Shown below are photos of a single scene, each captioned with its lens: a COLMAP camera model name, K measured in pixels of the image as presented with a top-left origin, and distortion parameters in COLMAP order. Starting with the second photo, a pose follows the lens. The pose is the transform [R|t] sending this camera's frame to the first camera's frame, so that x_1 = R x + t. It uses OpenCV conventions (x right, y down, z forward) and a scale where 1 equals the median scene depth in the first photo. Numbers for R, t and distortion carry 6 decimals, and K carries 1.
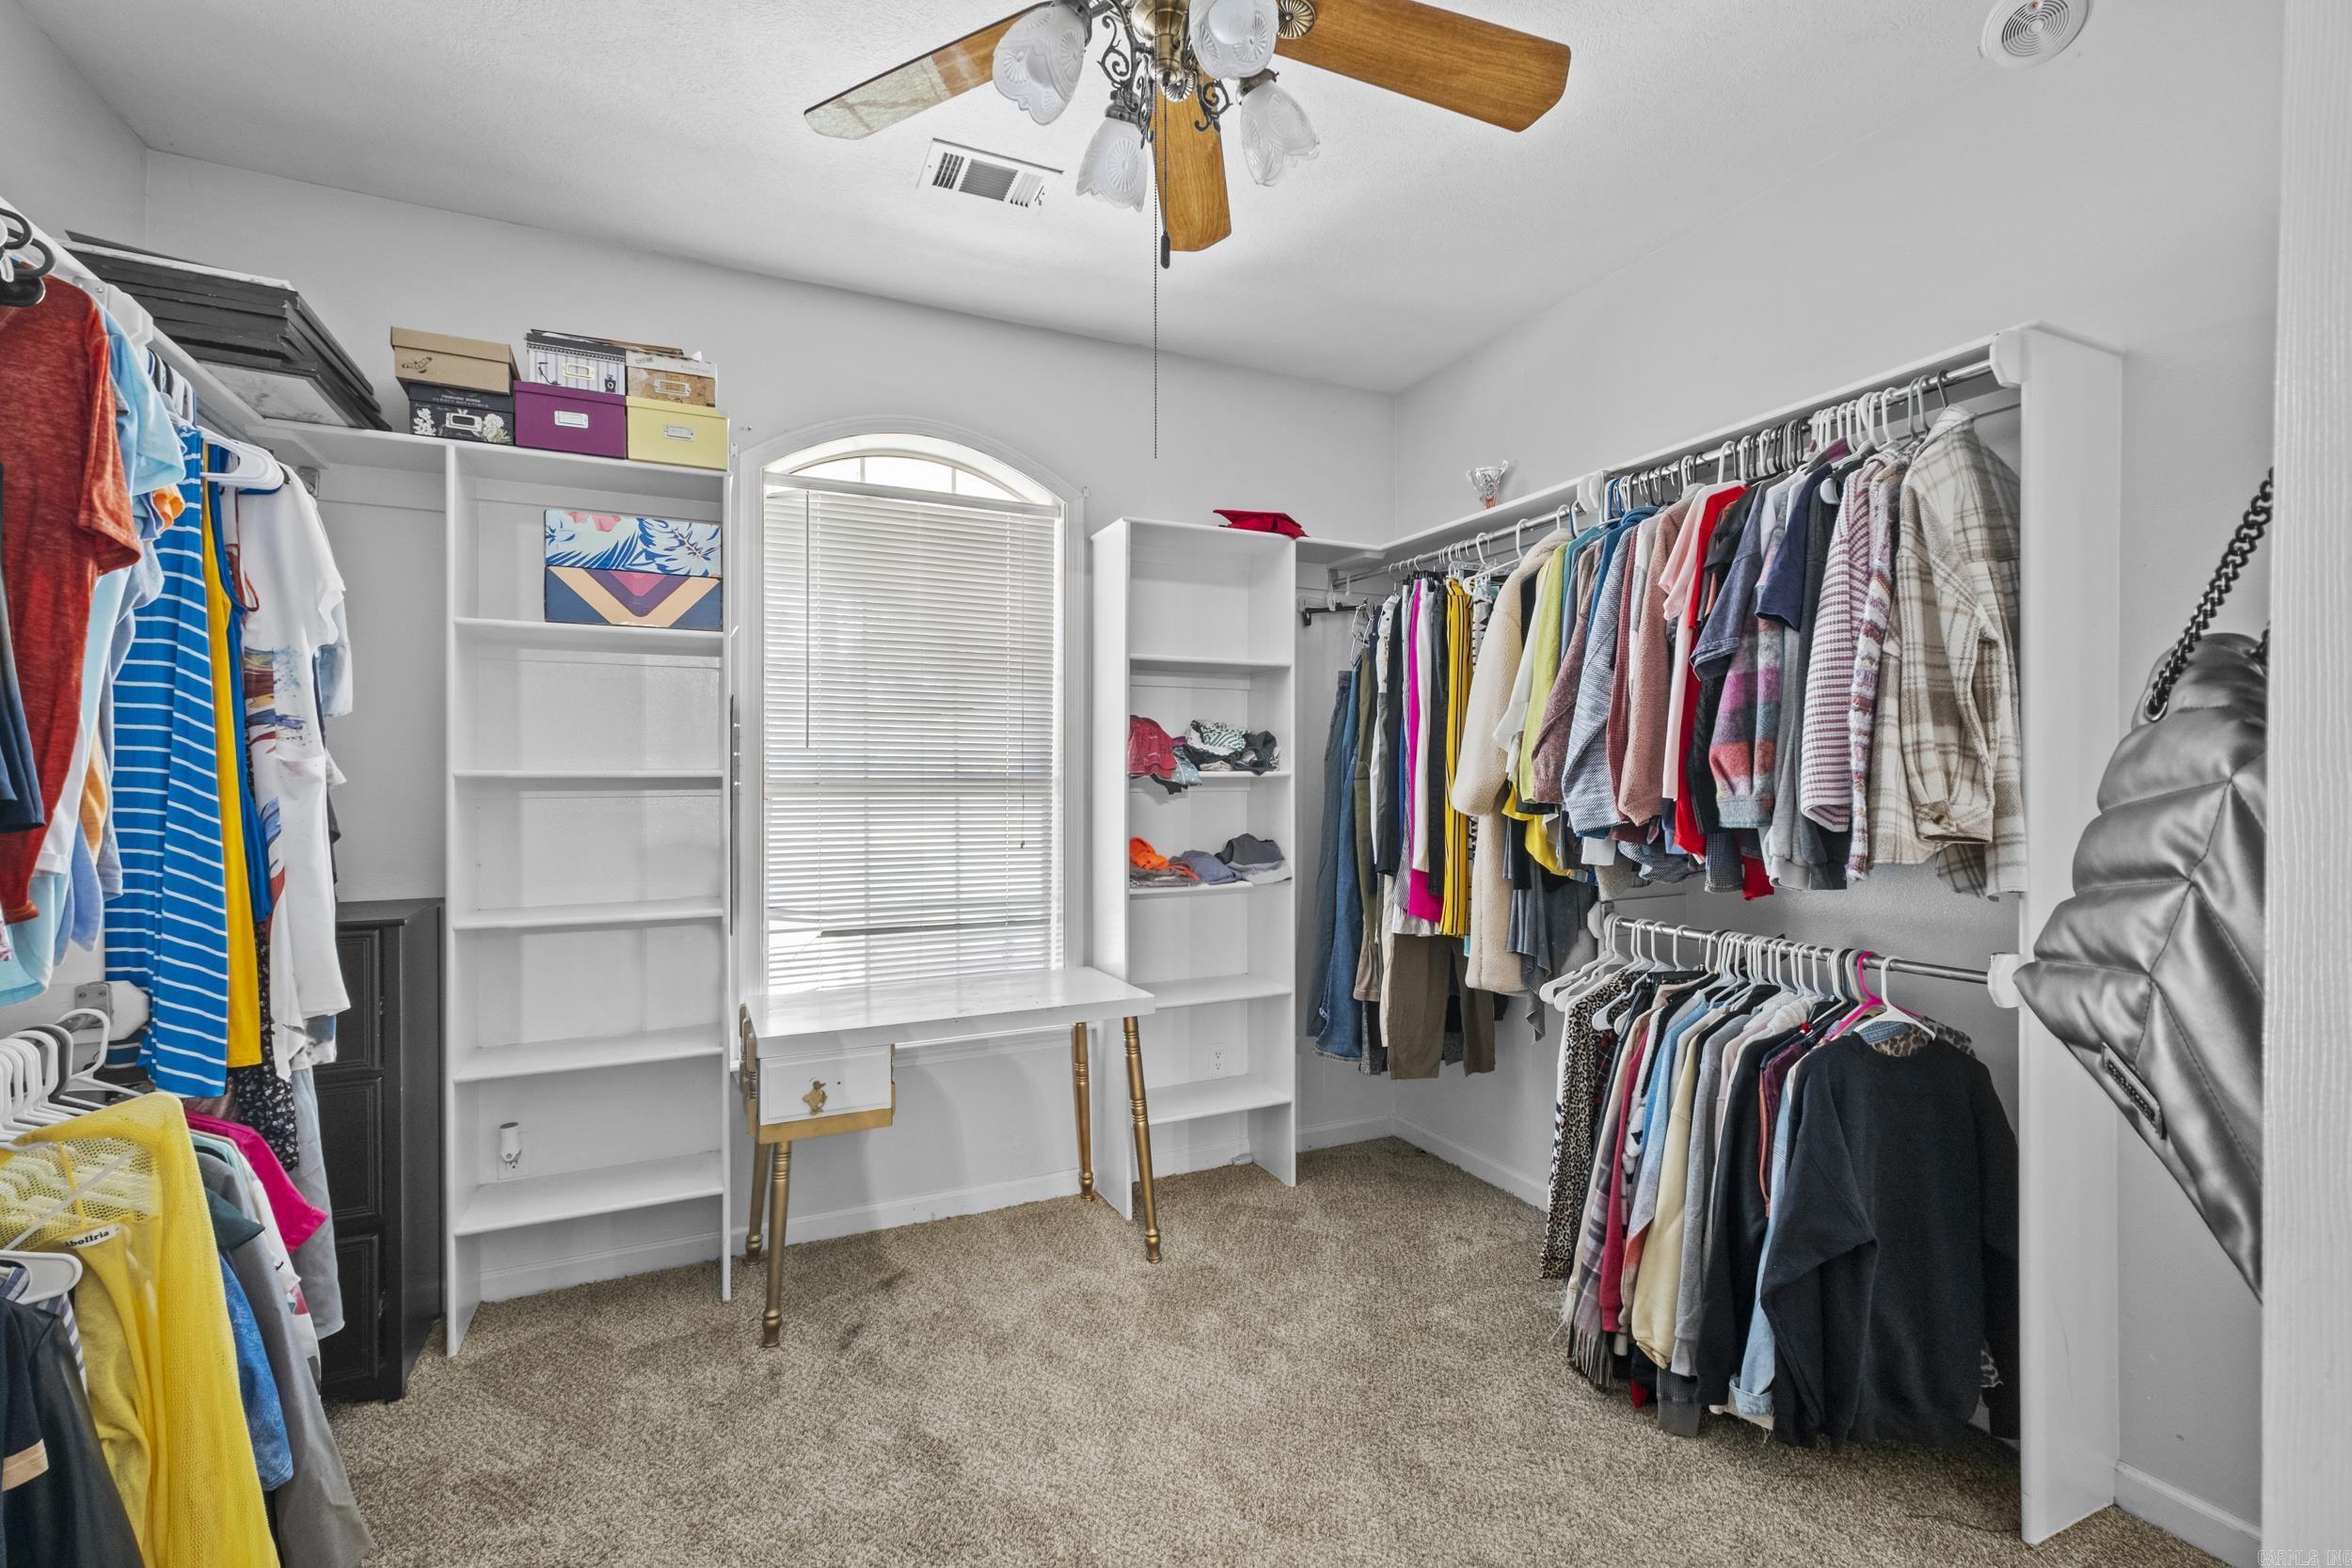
lens RADIAL K [[982.1, 0, 1176.0], [0, 982.1, 784.0], [0, 0, 1]] dist [0.002459, 0.000235]
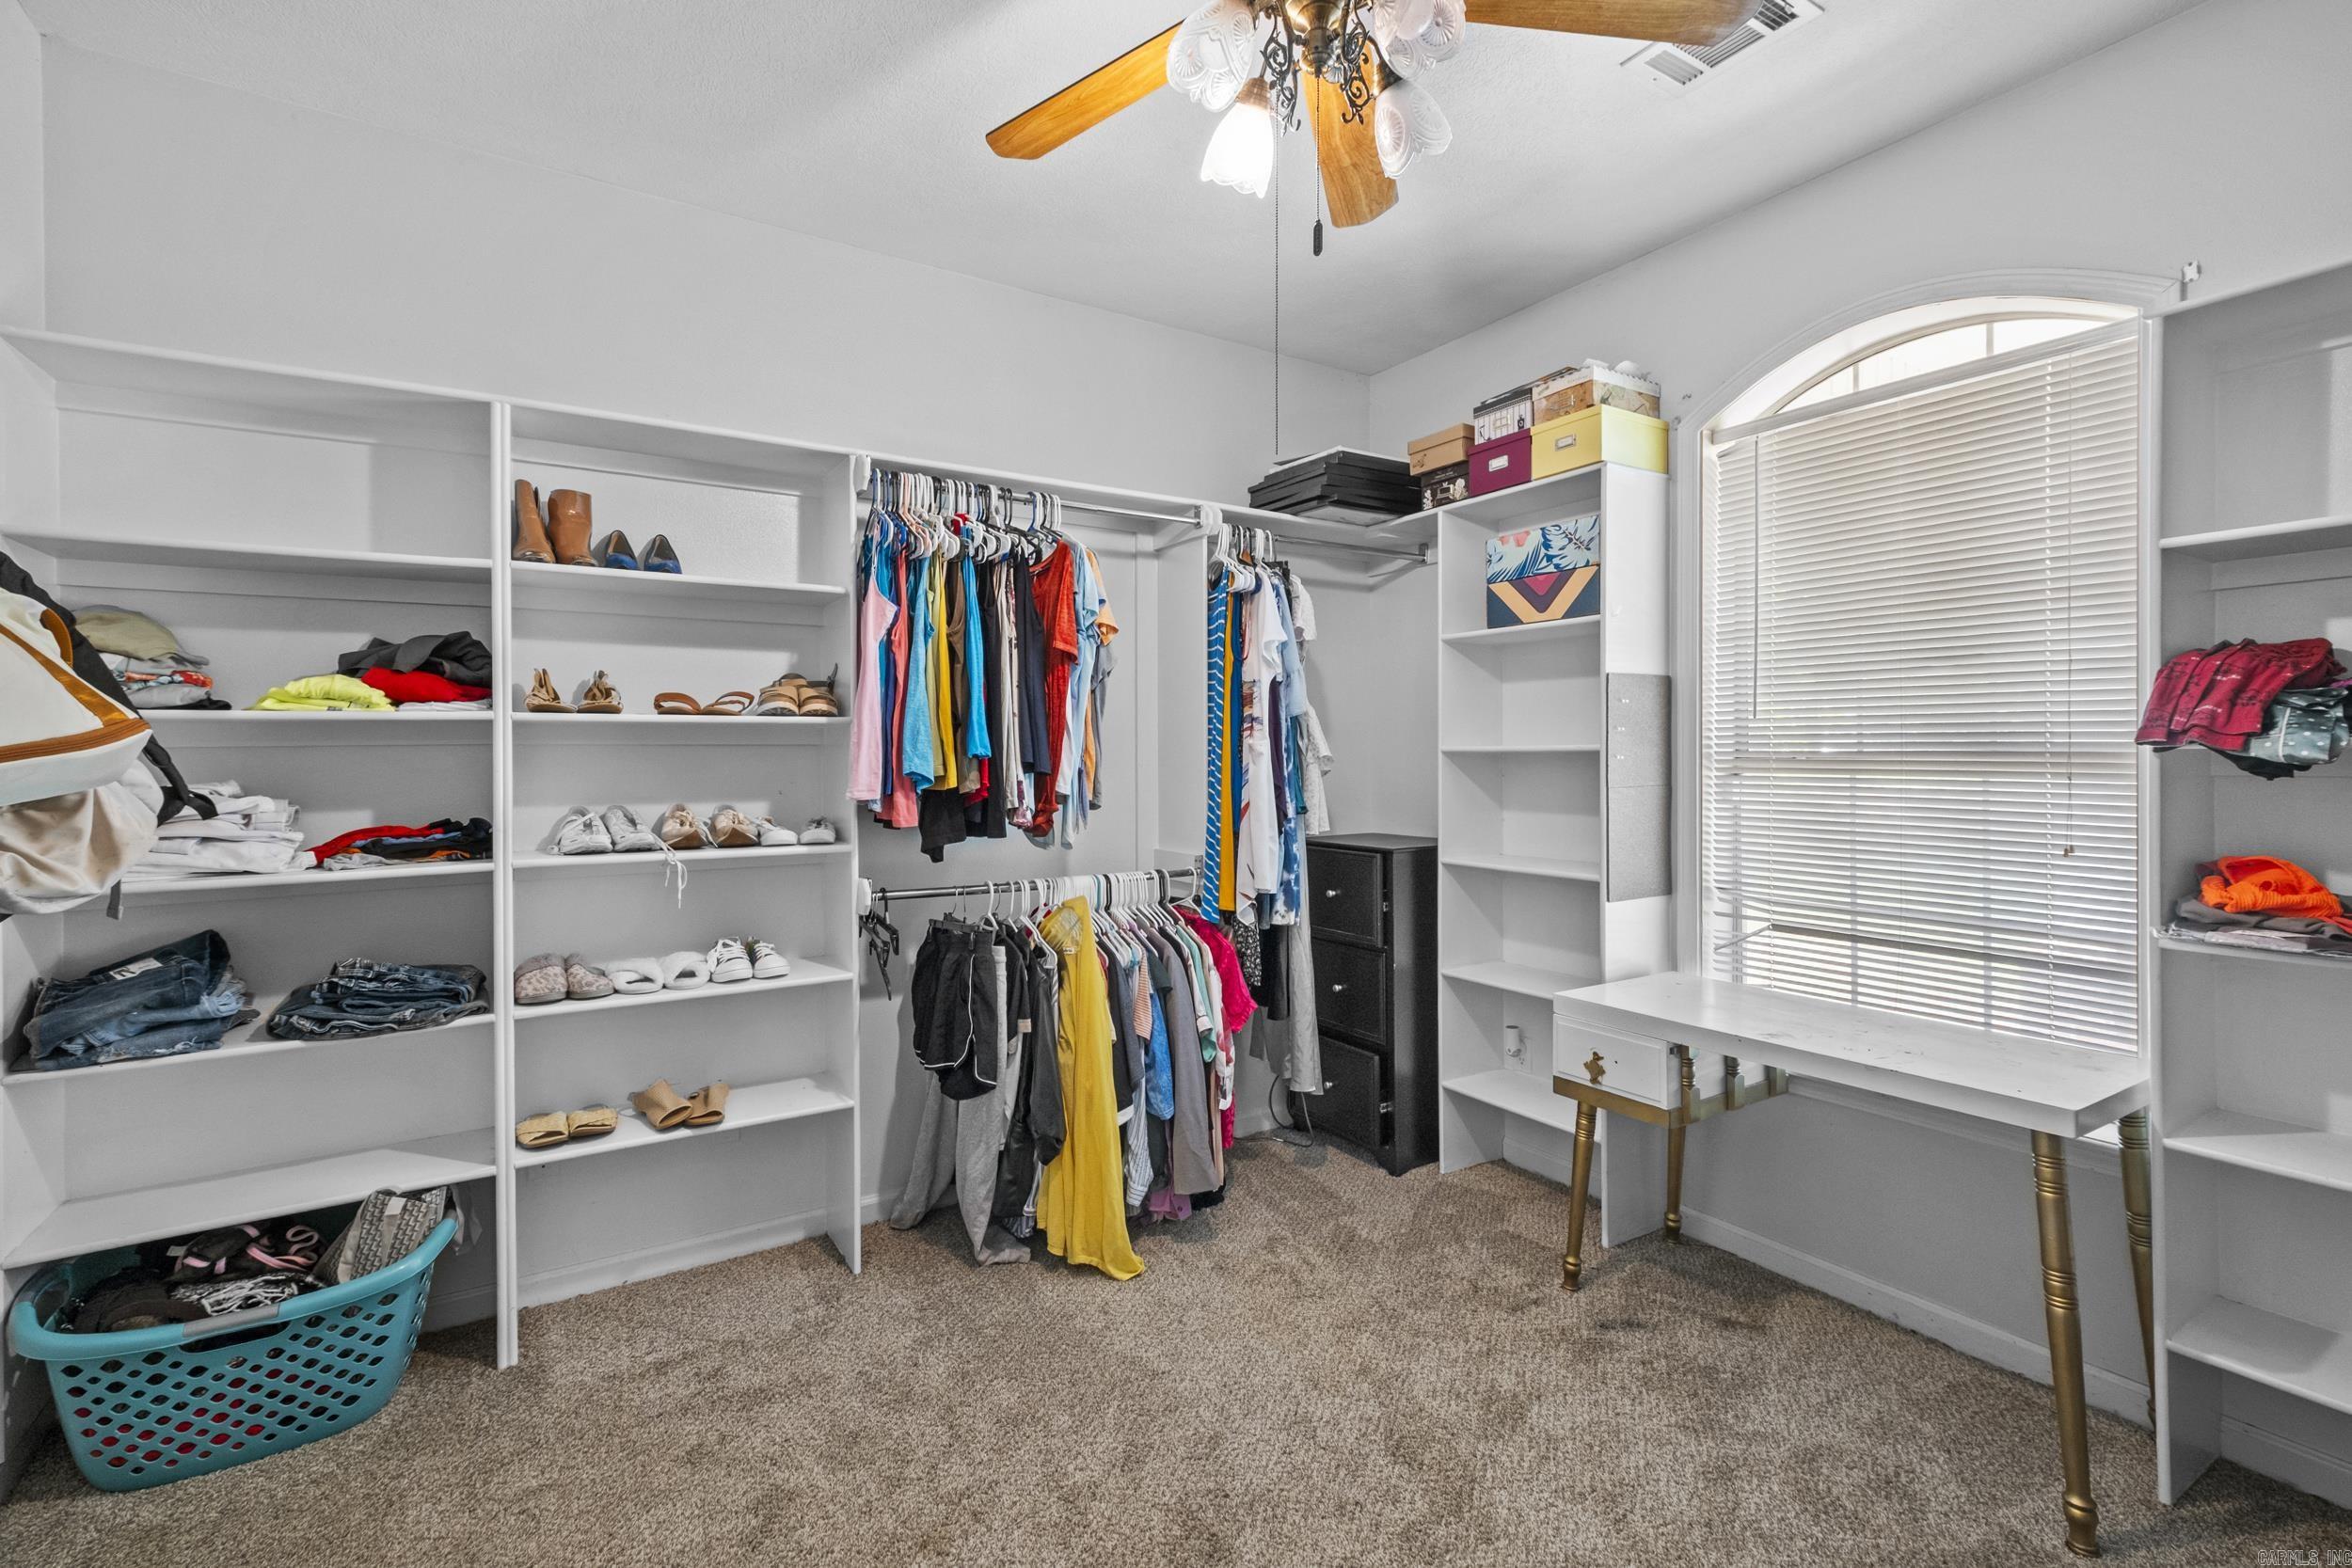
lens RADIAL K [[1026.5, 0, 1174.4], [0, 1026.5, 764.2], [0, 0, 1]] dist [0.001522, 0.000247]
pose [[0.132268, 0.010515, -0.991158, 0.605953], [-0.002945, 0.999943, 0.010216, -0.003730], [0.991210, 0.001568, 0.132291, 0.418153]]
